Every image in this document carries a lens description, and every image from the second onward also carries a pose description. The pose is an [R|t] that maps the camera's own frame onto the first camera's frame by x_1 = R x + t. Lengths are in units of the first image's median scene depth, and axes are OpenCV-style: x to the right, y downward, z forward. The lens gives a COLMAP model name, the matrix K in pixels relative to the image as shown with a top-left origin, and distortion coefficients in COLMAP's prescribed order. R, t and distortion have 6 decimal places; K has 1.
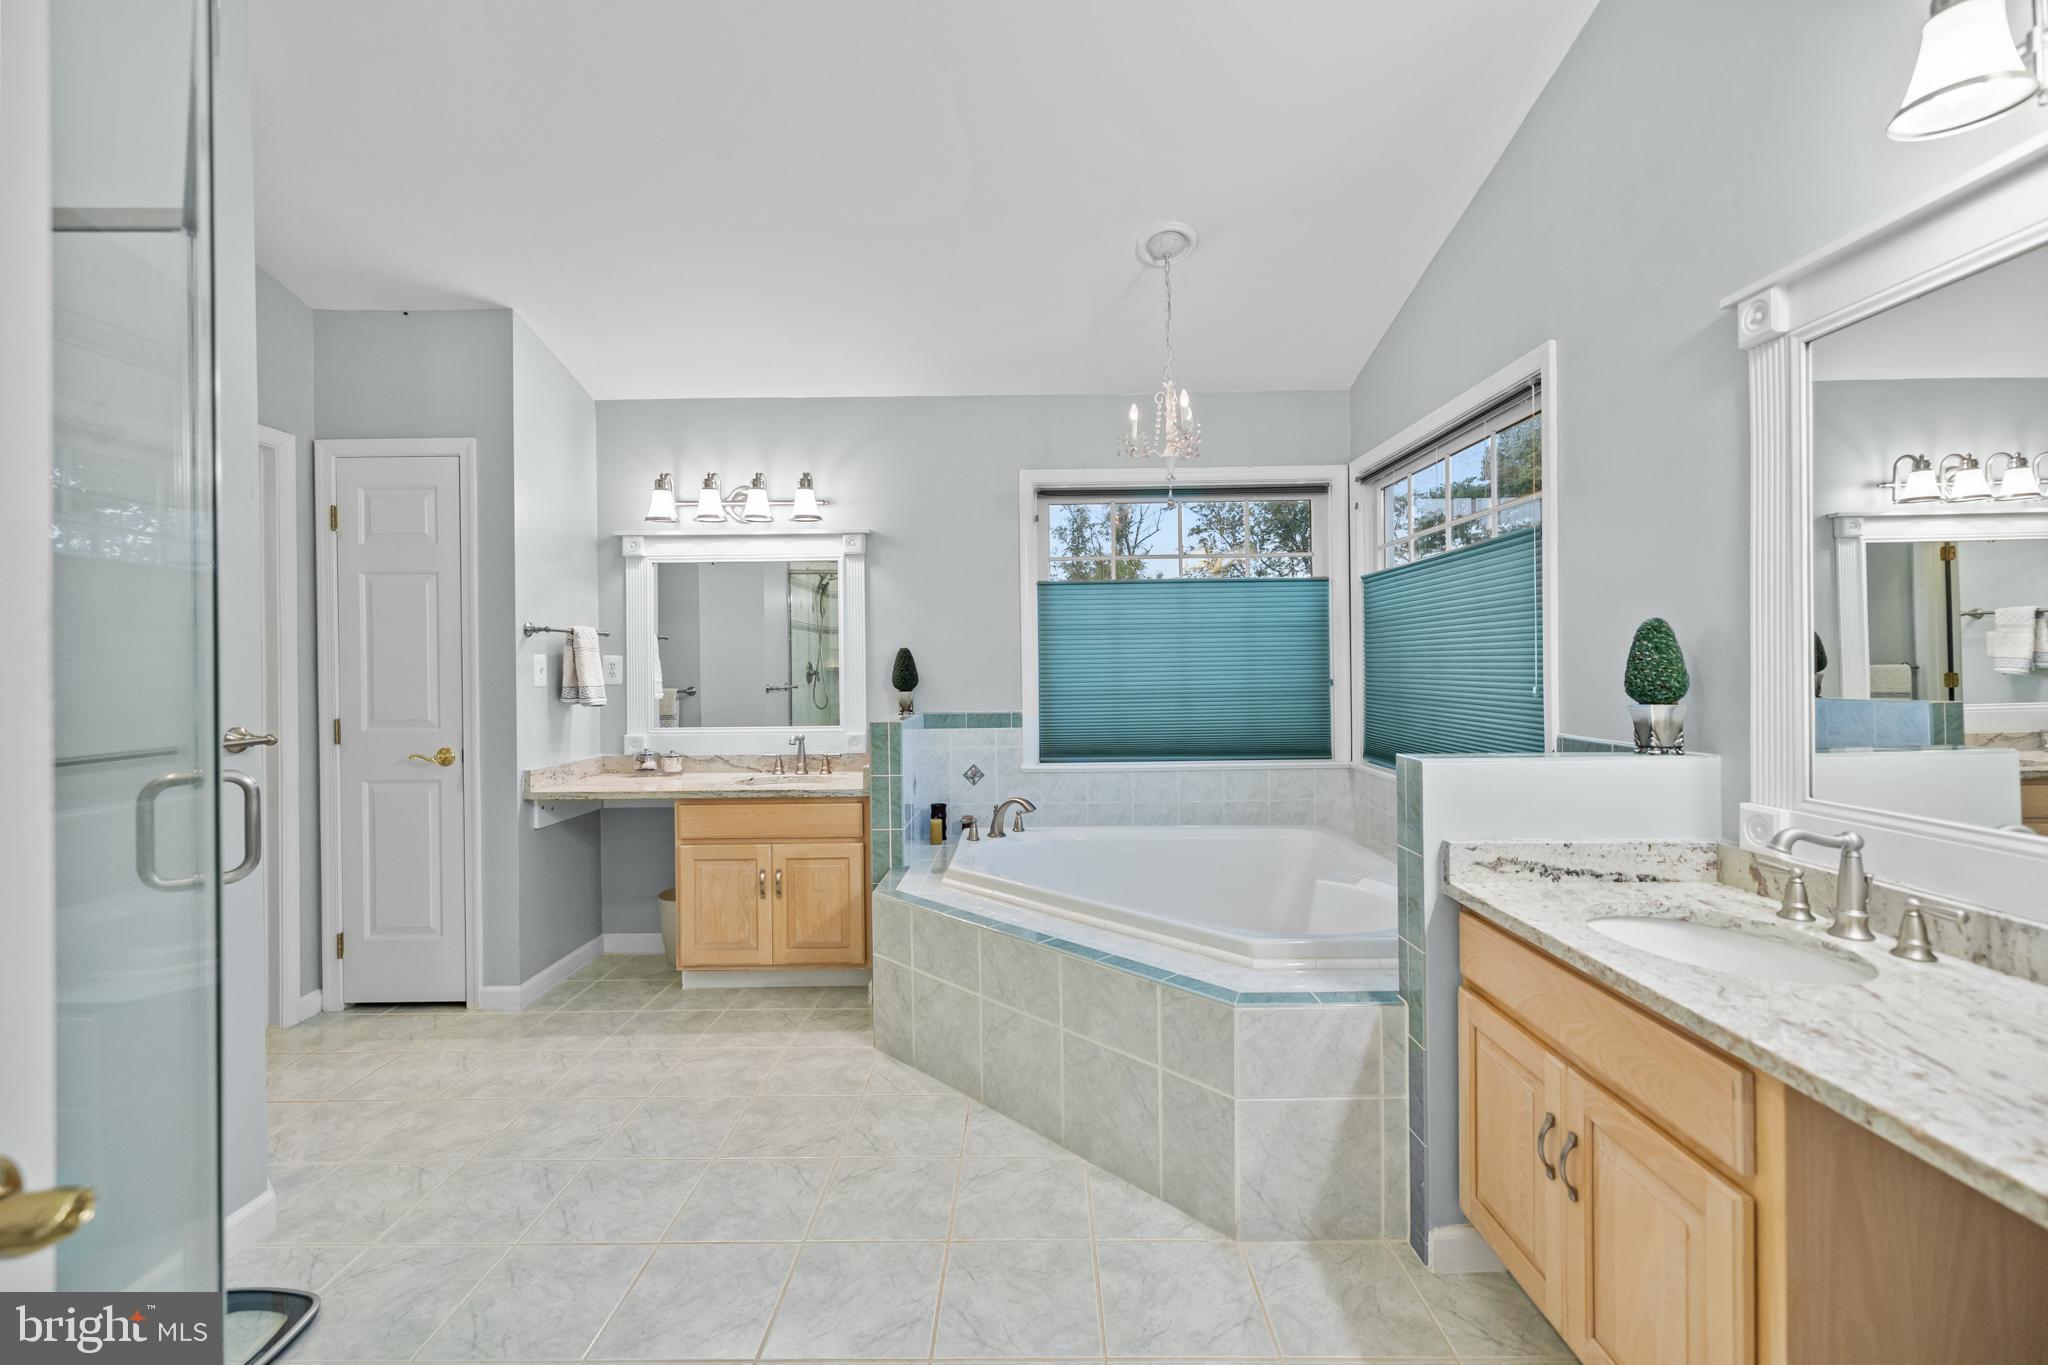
lens RADIAL K [[861.4, 0, 1028.4], [0, 861.4, 664.2], [0, 0, 1]] dist [-0.001131, 0.000927]
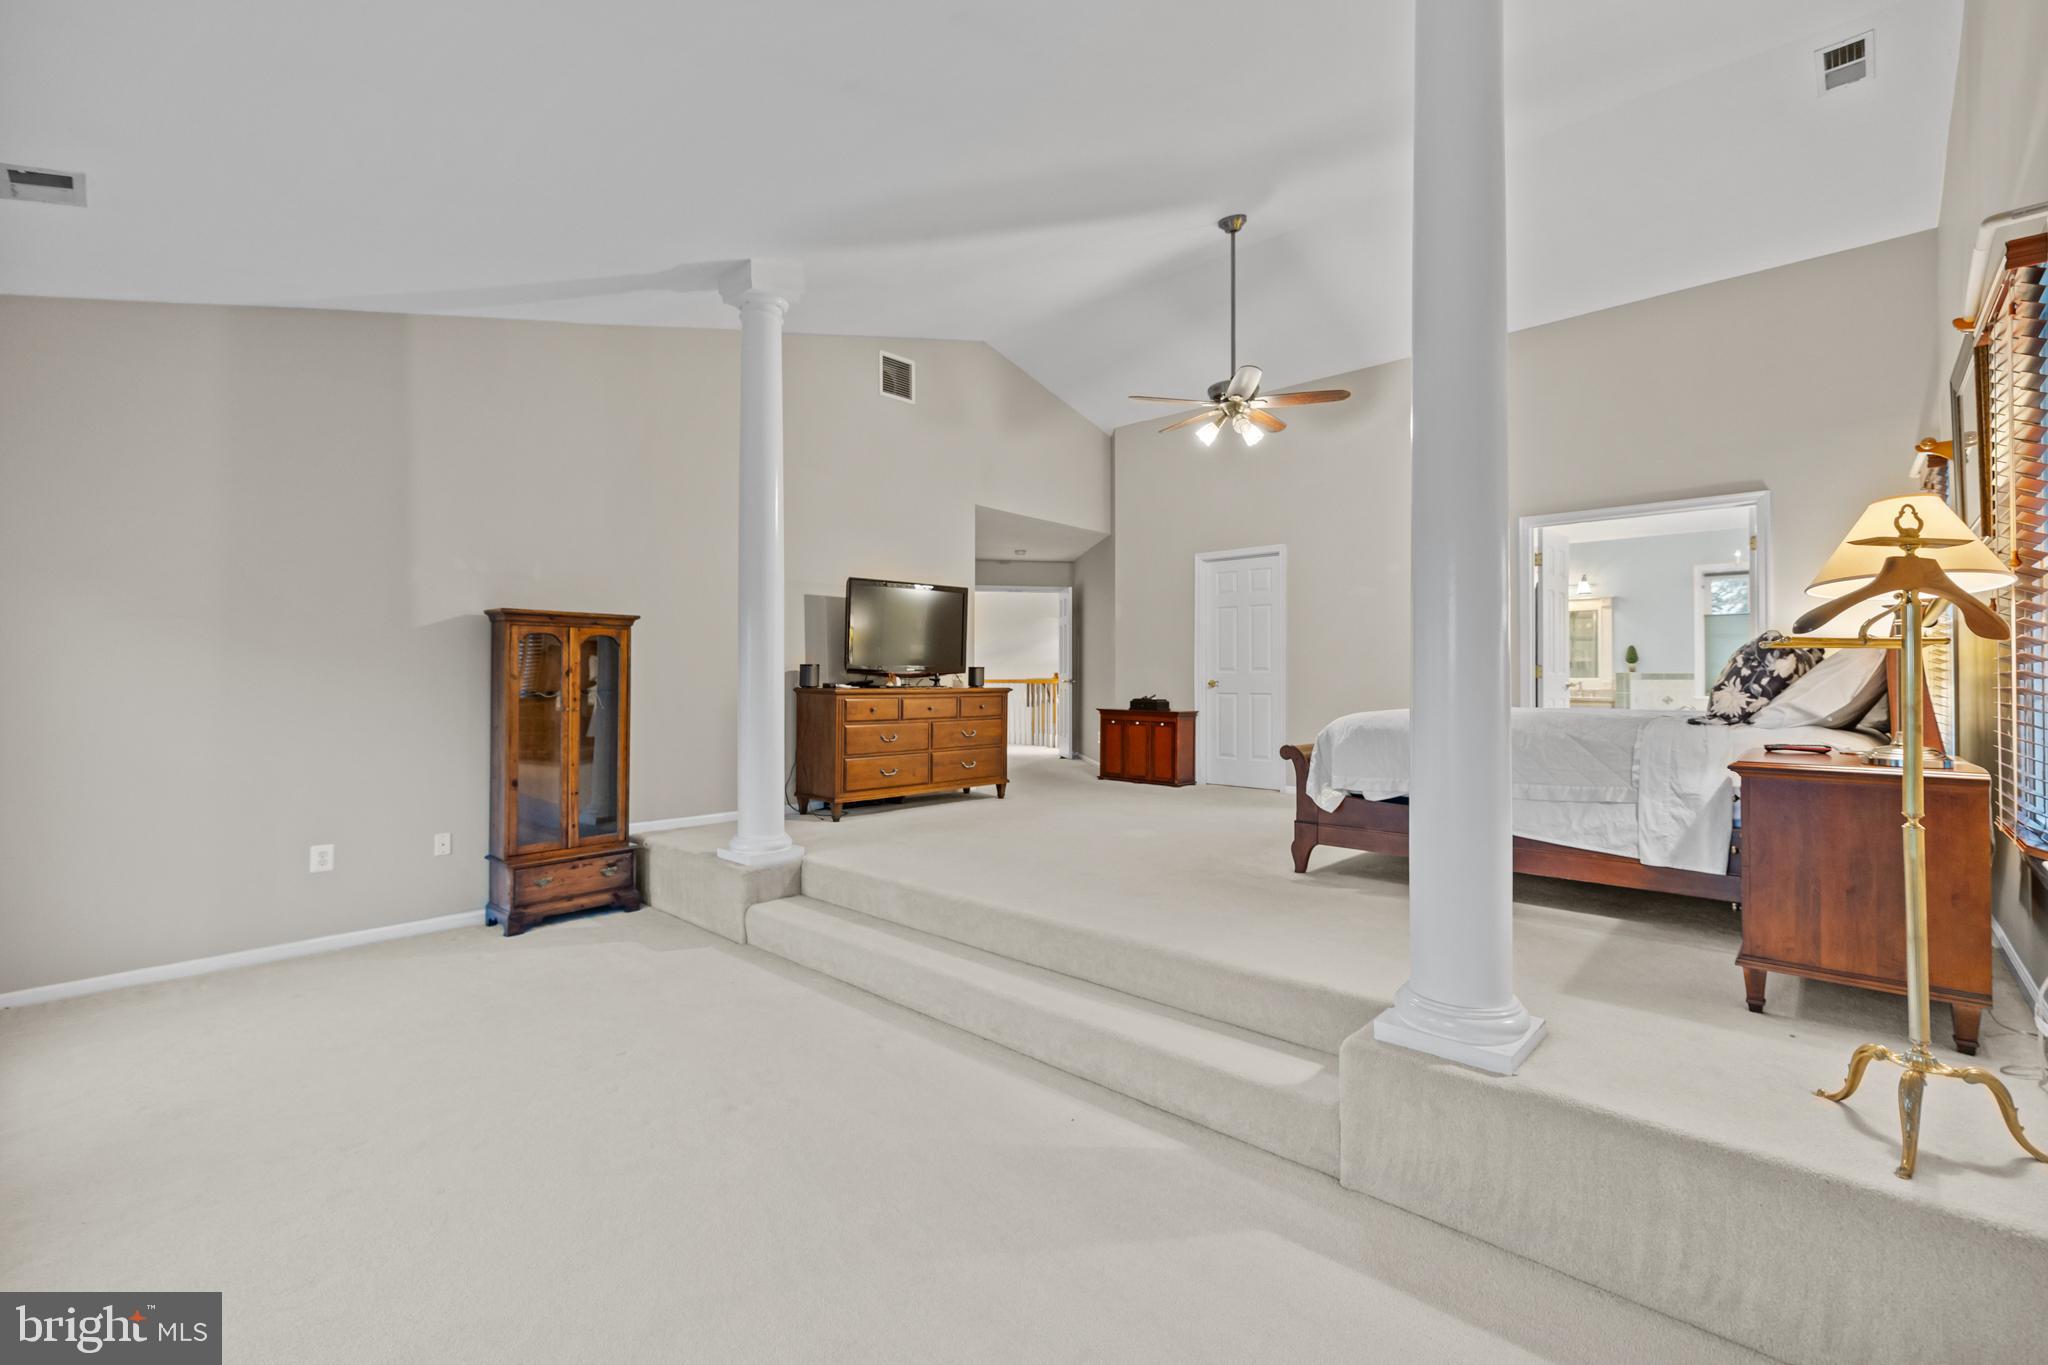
lens RADIAL K [[861.4, 0, 1032.6], [0, 861.4, 671.8], [0, 0, 1]] dist [-0.001131, 0.000927]
pose [[0.732370, 0.006518, -0.680875, 0.301845], [-0.010840, 0.999939, -0.002088, 0.088791], [0.680820, 0.008910, 0.732396, -2.132880]]
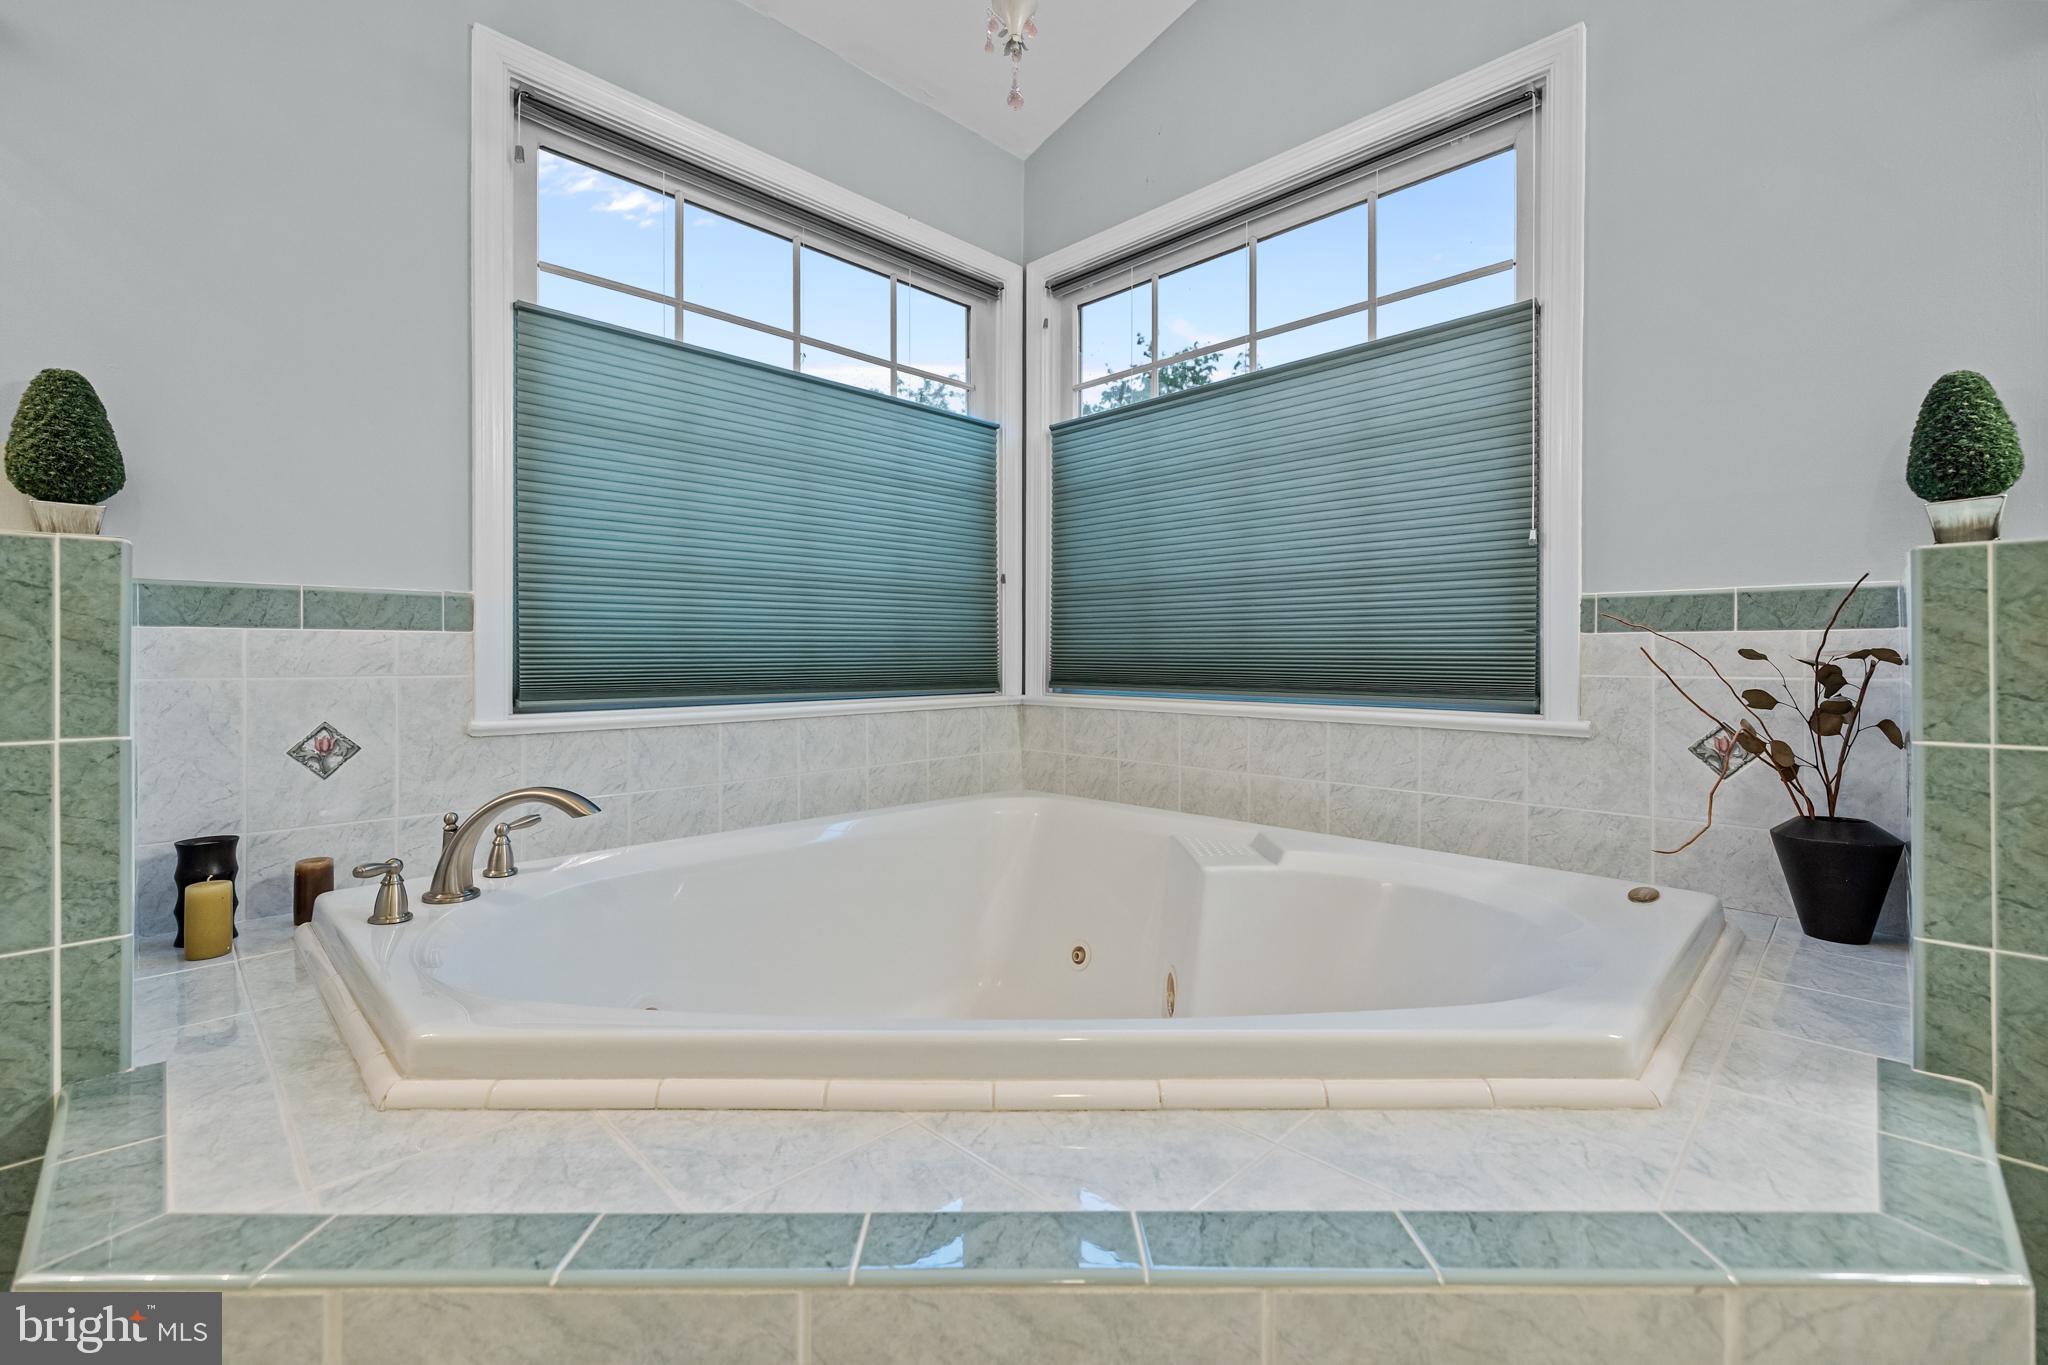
lens RADIAL K [[861.4, 0, 1023.4], [0, 861.4, 656.3], [0, 0, 1]] dist [-0.001131, 0.000927]
pose [[0.699977, 0.011903, 0.714067, -0.140104], [-0.010646, 0.999924, -0.006232, 0.100025], [-0.714086, -0.003240, 0.700050, 0.597626]]
